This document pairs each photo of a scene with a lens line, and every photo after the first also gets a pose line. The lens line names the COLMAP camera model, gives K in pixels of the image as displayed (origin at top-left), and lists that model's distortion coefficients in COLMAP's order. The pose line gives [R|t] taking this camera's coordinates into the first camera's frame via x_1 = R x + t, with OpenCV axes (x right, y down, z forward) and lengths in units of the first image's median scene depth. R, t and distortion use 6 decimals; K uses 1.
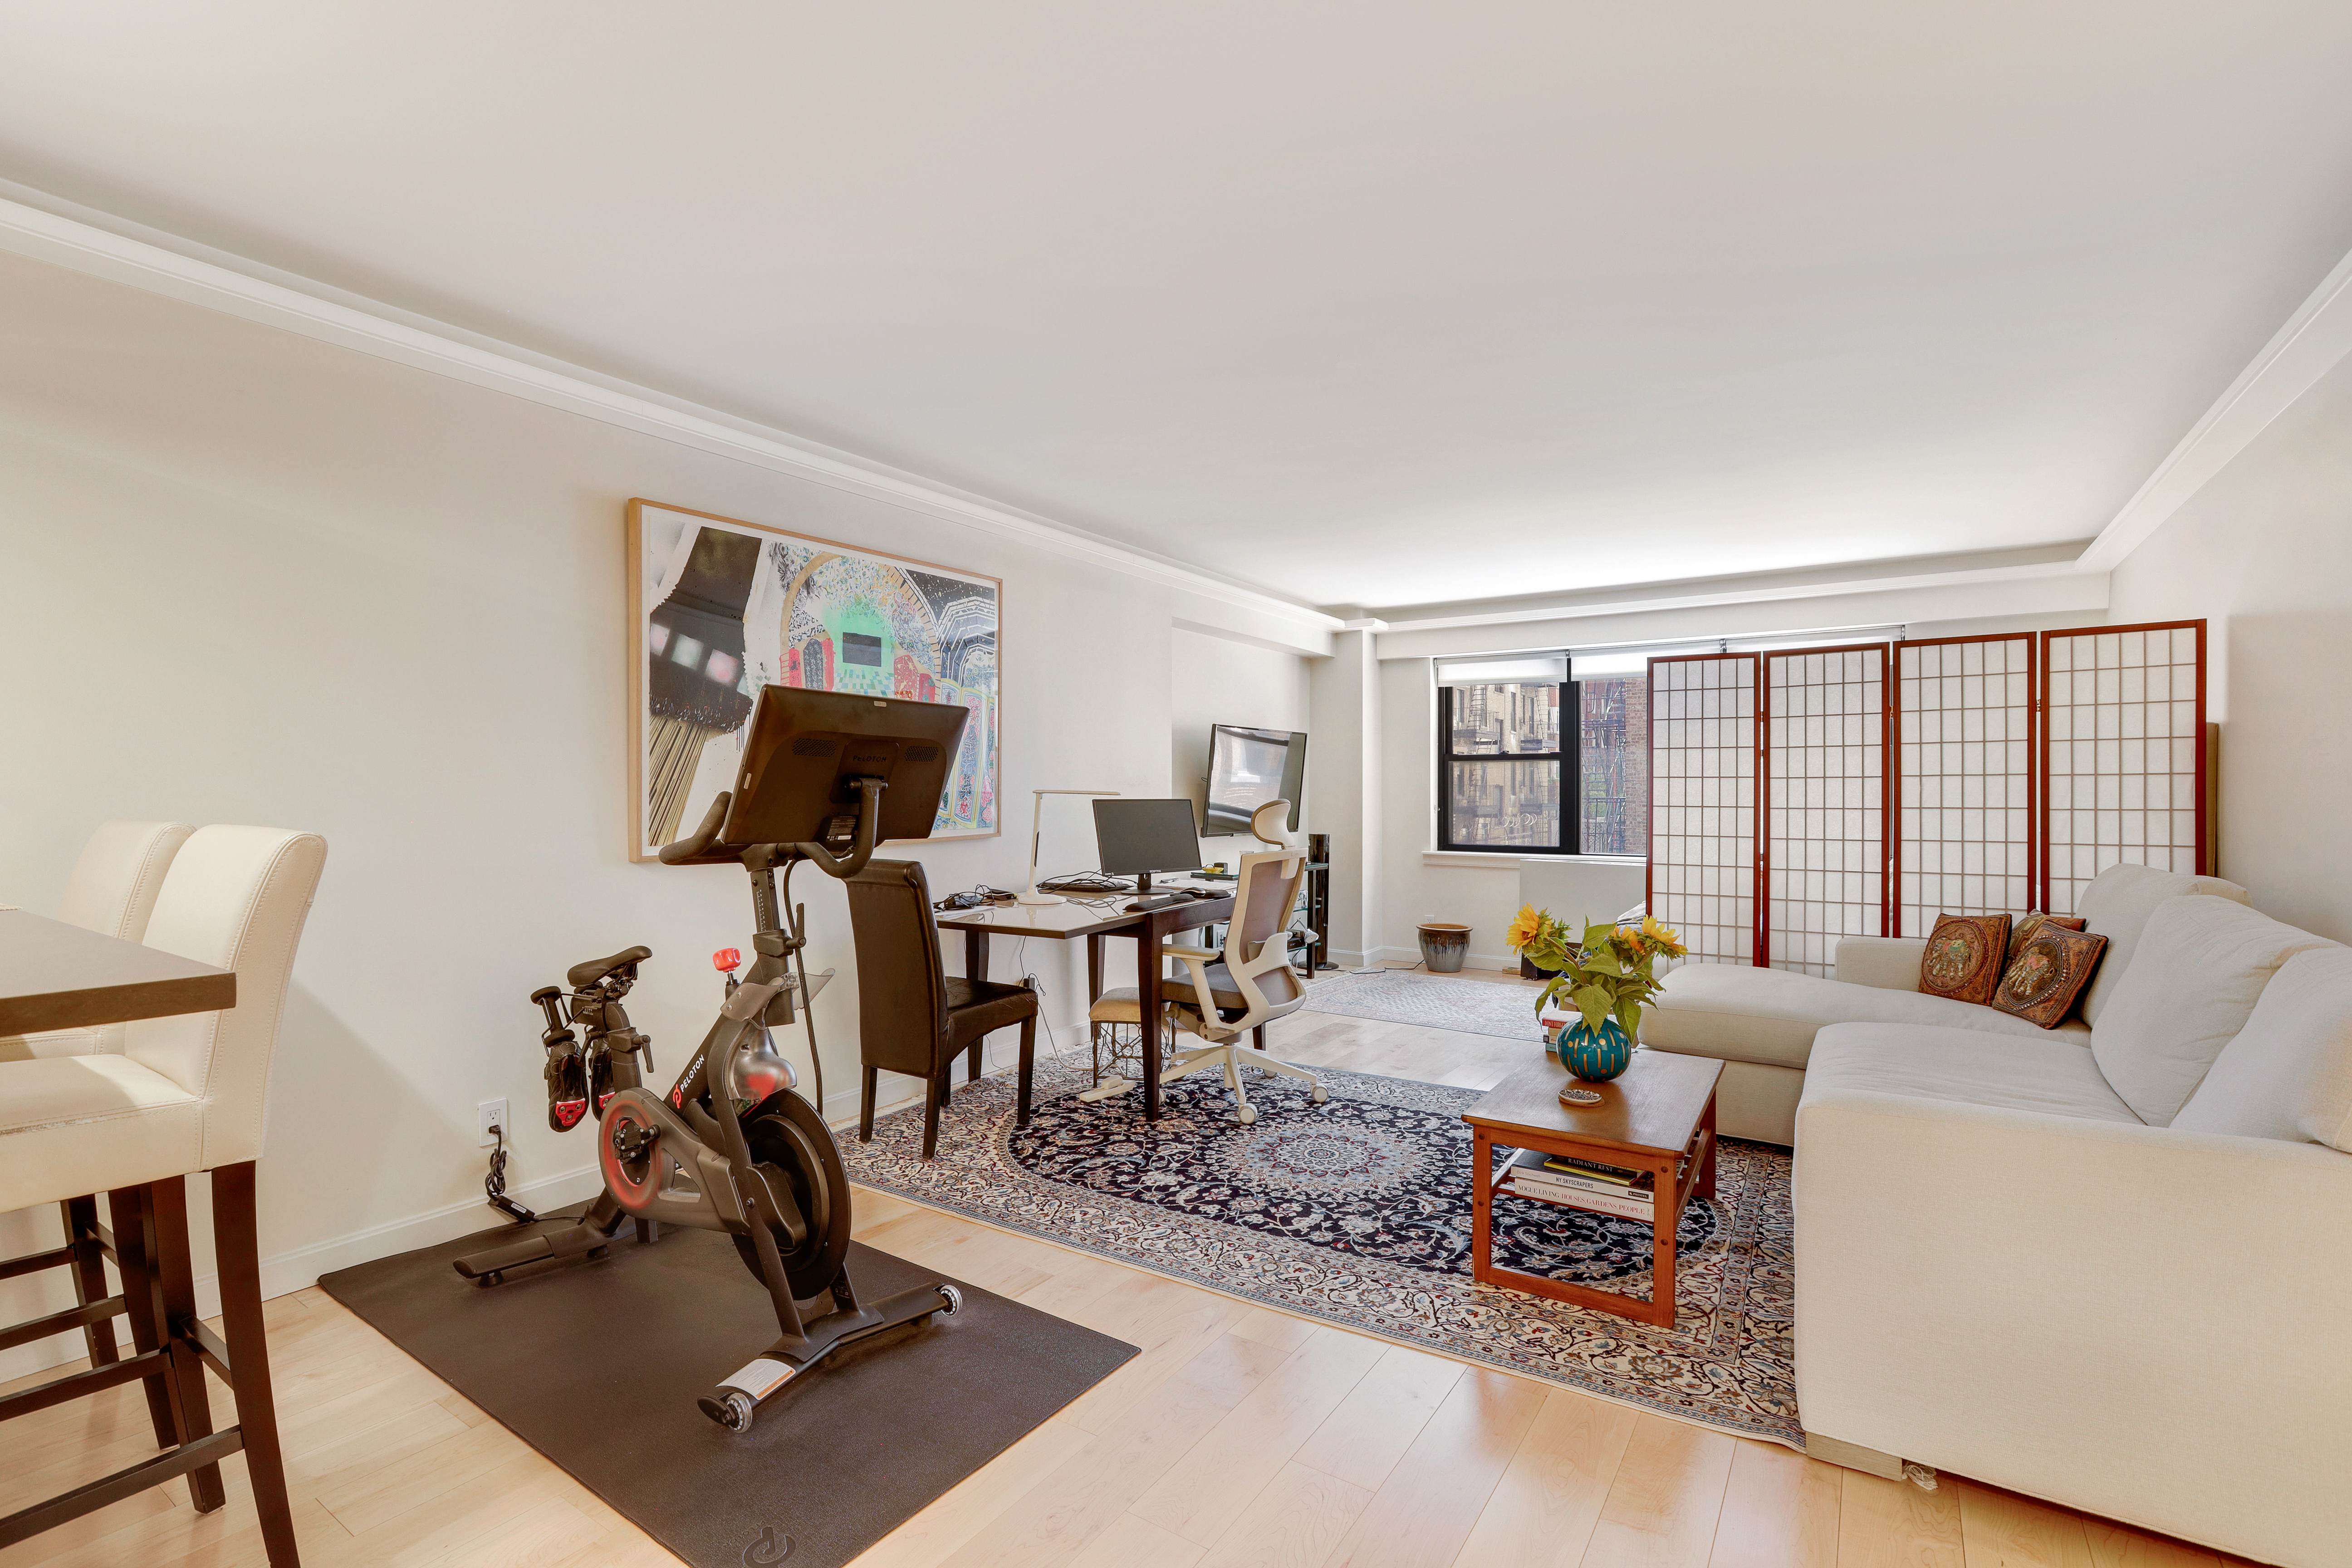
lens RADIAL K [[1059.9, 0, 1171.8], [0, 1059.9, 802.0], [0, 0, 1]] dist [-0.000129, -0.000140]
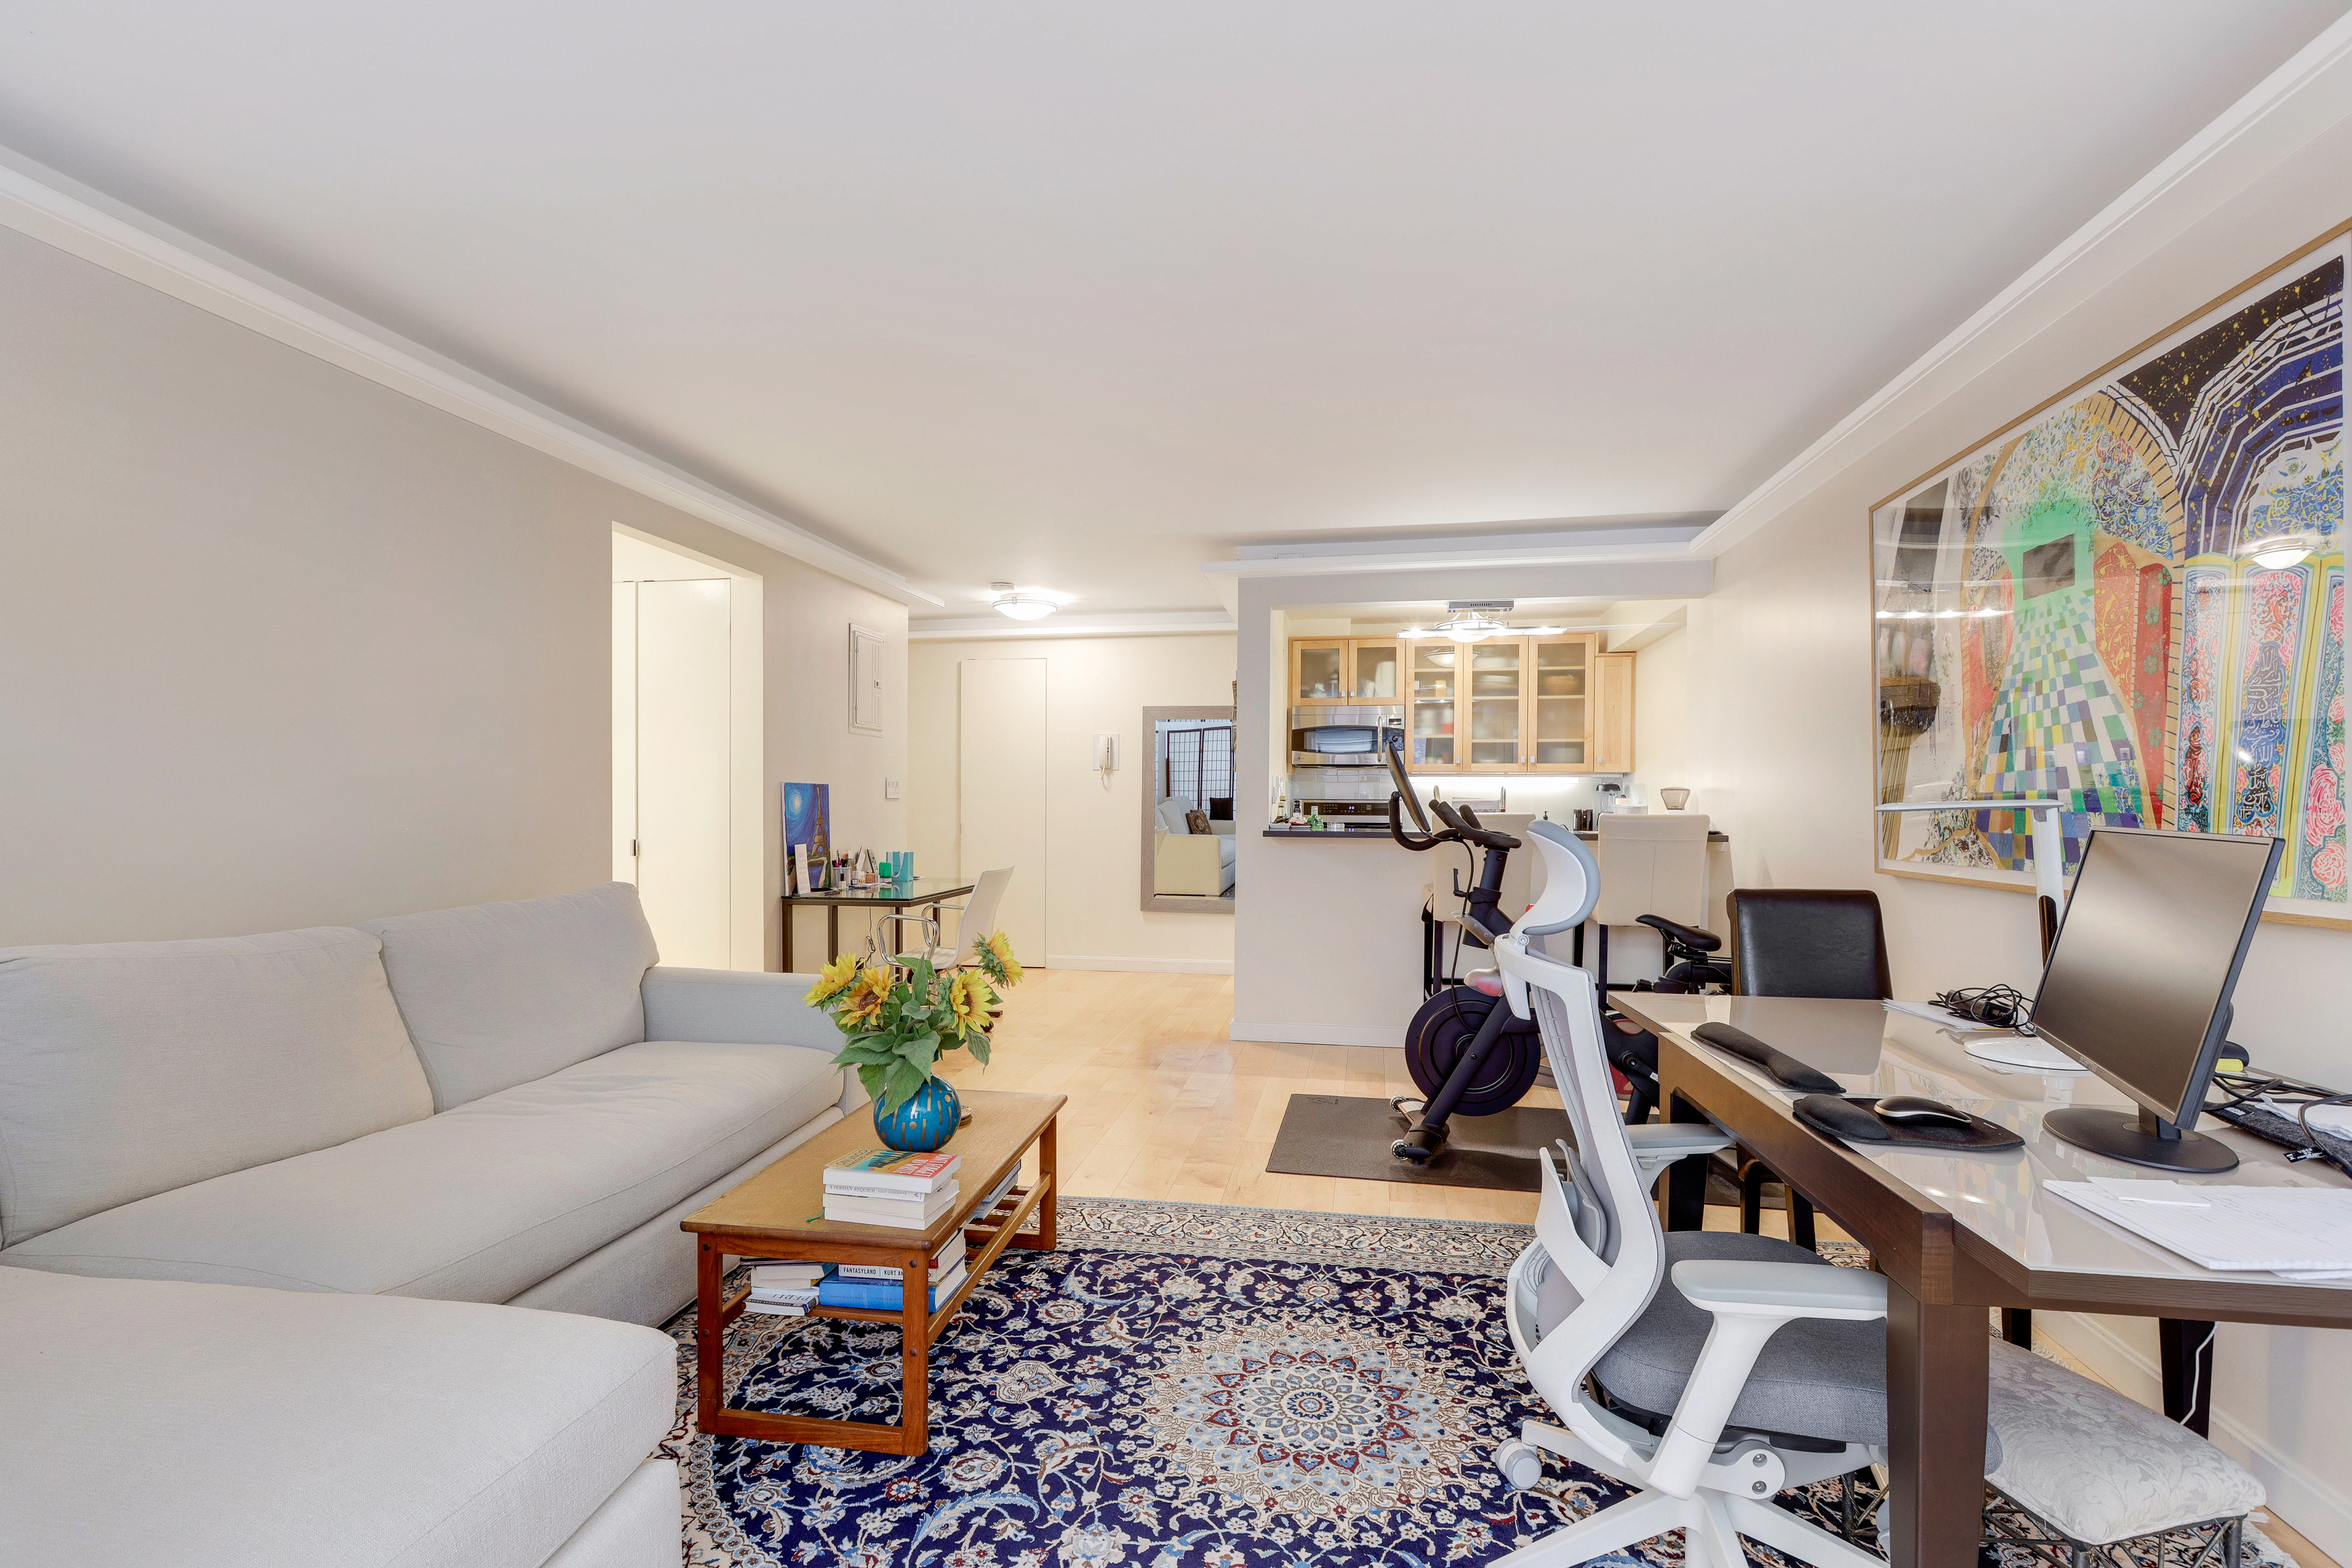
lens RADIAL K [[1059.9, 0, 1171.8], [0, 1059.9, 802.0], [0, 0, 1]] dist [-0.000129, -0.000140]
pose [[-0.917711, -0.002276, -0.397242, 0.517235], [-0.009916, 0.999803, 0.017178, -0.020631], [0.397124, 0.019704, -0.917553, 1.732663]]
